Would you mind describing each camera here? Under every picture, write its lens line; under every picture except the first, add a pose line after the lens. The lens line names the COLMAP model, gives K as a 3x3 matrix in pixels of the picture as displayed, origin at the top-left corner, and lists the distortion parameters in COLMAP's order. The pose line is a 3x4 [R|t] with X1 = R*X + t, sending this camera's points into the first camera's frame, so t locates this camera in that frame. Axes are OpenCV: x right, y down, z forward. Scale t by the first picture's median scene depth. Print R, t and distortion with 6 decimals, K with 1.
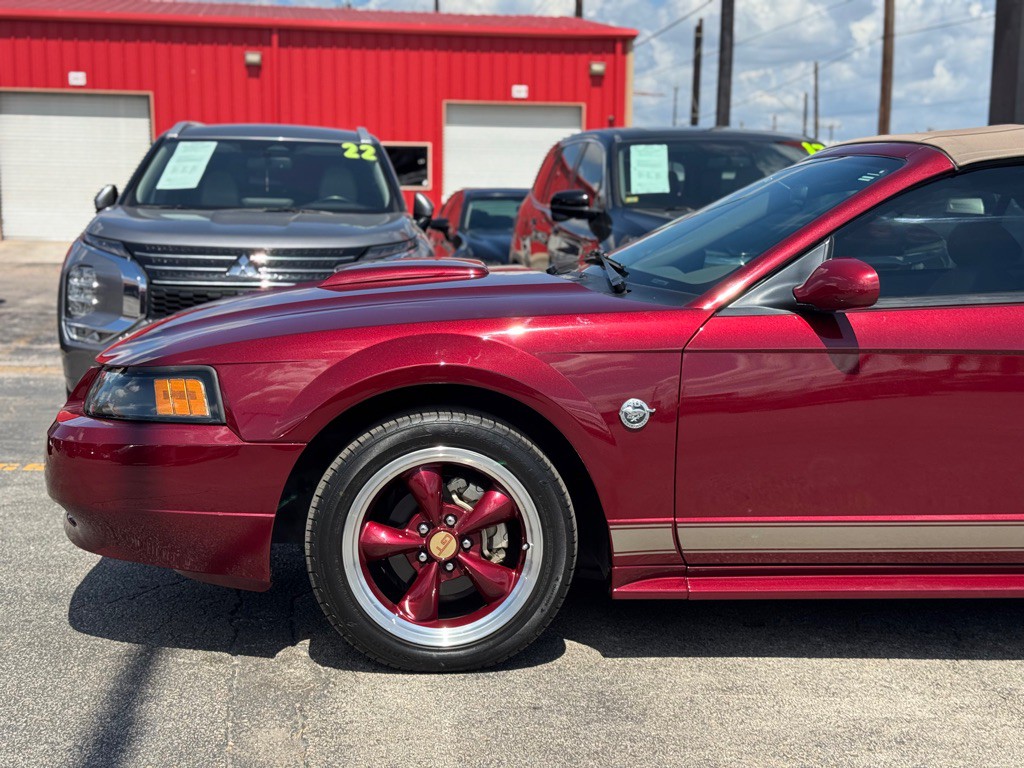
lens RADIAL K [[1435.8, 0, 507.6], [0, 1435.8, 386.9], [0, 0, 1]] dist [0.113681, 0.000000]
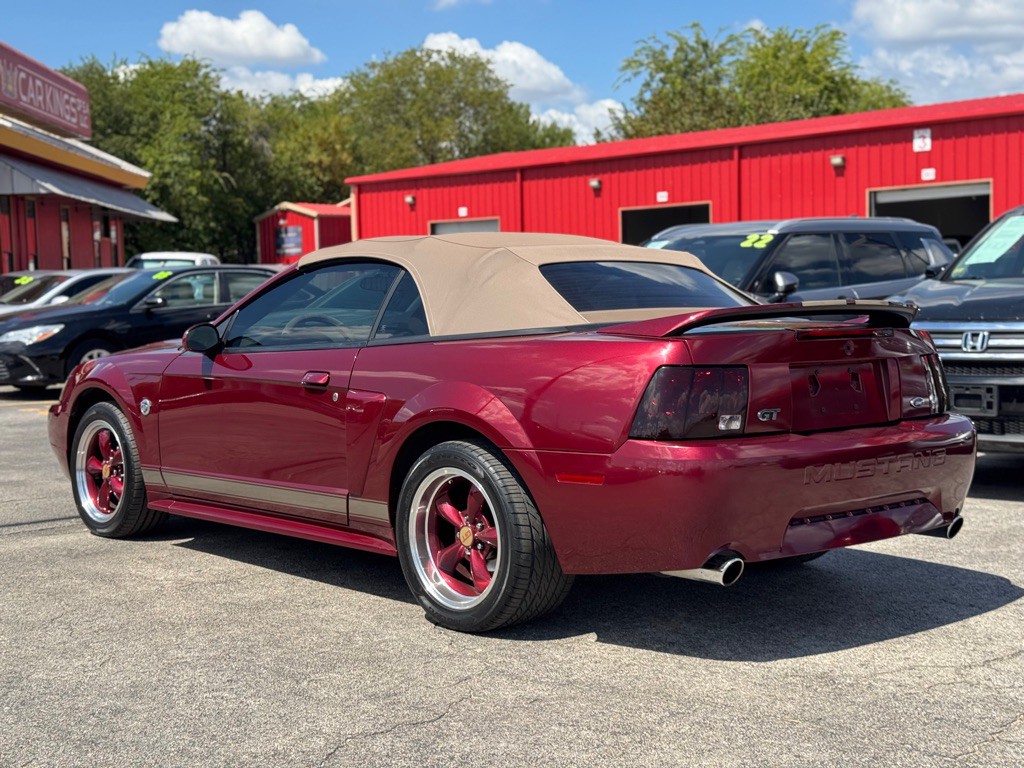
lens RADIAL K [[1435.8, 0, 509.8], [0, 1435.8, 384.0], [0, 0, 1]] dist [0.113681, 0.000000]
pose [[0.606336, 0.024978, -0.794816, 1.712195], [-0.068047, 0.997470, -0.020564, -0.005137], [0.792292, 0.066554, 0.606502, 0.217309]]
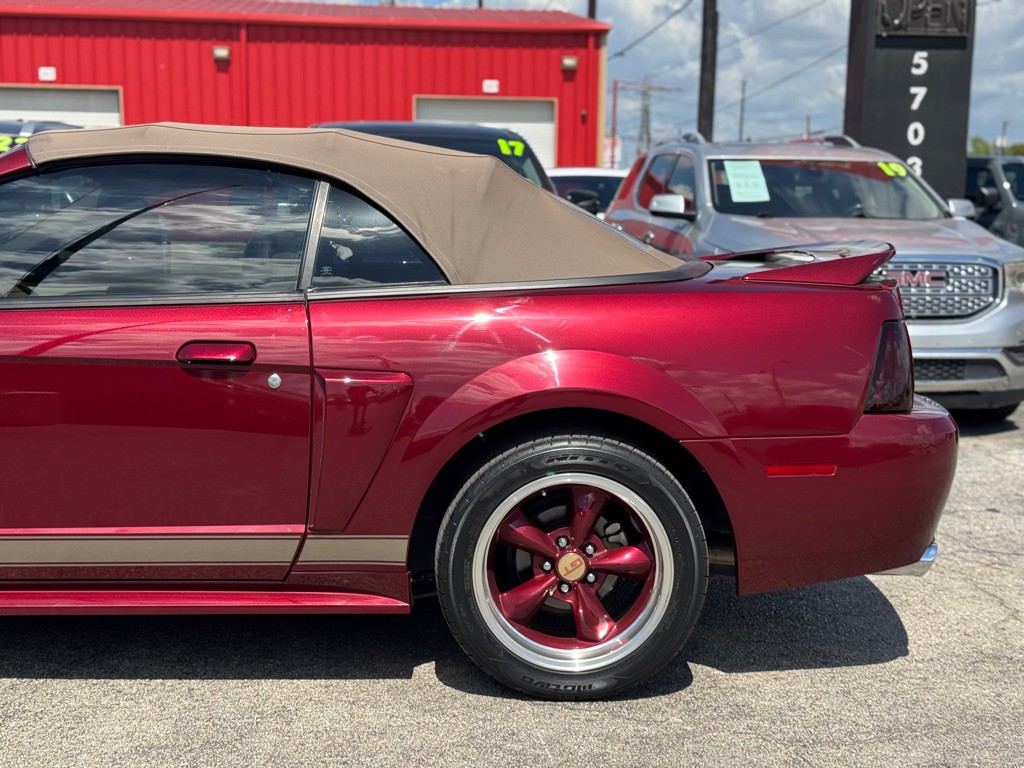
lens RADIAL K [[1435.8, 0, 521.5], [0, 1435.8, 381.7], [0, 0, 1]] dist [0.113681, 0.000000]
pose [[0.998792, 0.007982, -0.048492, 0.666510], [-0.007978, 0.999968, 0.000286, -0.010962], [0.048493, 0.000101, 0.998824, 0.056588]]
